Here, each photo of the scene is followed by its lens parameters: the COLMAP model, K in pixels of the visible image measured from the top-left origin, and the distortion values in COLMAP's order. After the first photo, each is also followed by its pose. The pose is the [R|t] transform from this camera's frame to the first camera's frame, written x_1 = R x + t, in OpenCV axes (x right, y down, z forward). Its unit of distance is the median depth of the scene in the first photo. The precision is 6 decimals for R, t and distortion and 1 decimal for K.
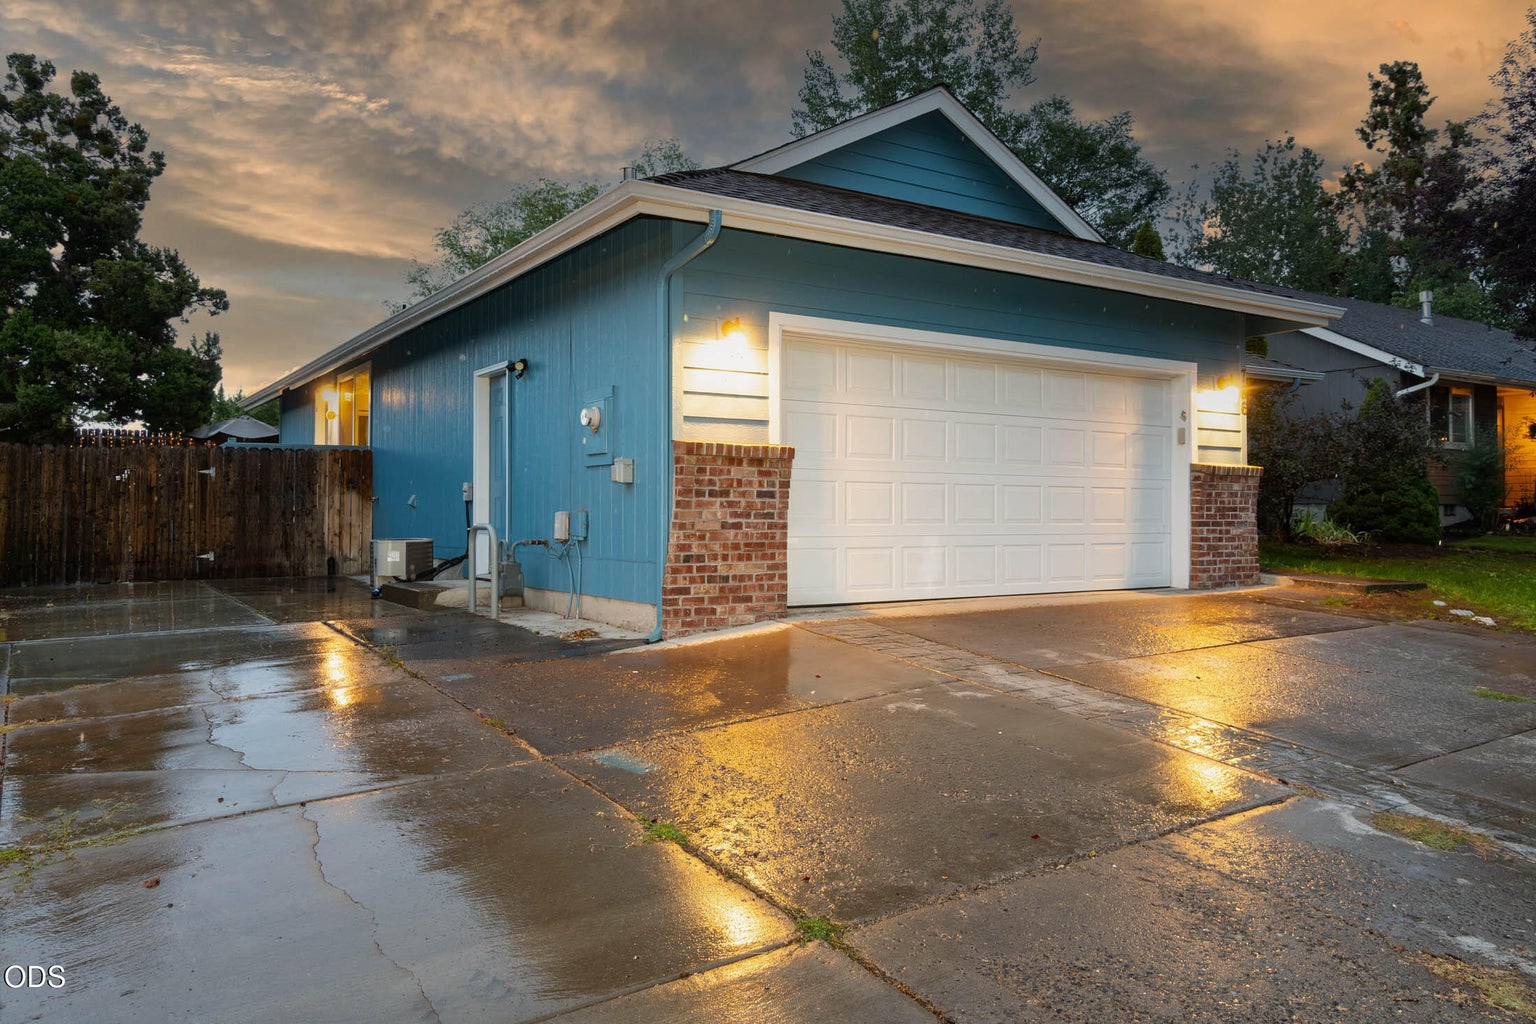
lens RADIAL K [[1083.2, 0, 768.0], [0, 1083.2, 512.0], [0, 0, 1]] dist [-0.001884, -0.000120]
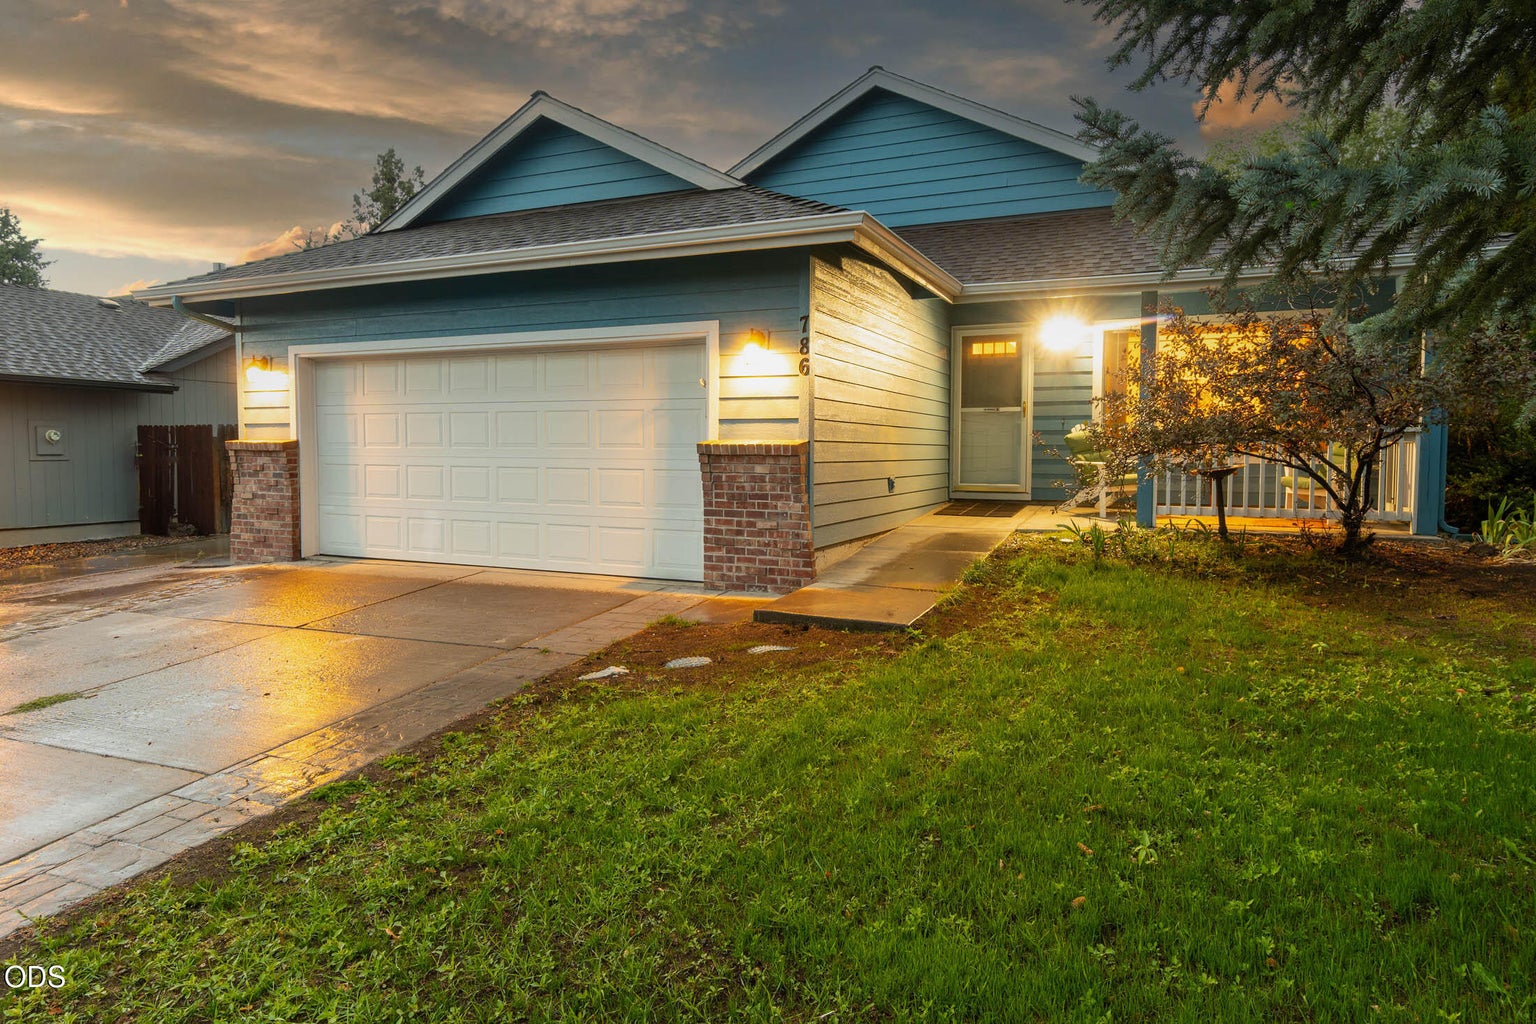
lens RADIAL K [[925.8, 0, 768.0], [0, 925.8, 512.0], [0, 0, 1]] dist [0.001364, 0.000194]
pose [[0.550597, 0.057838, -0.832765, 1.044669], [-0.001914, 0.997682, 0.068027, -0.039571], [0.834769, -0.035861, 0.549431, 0.649098]]
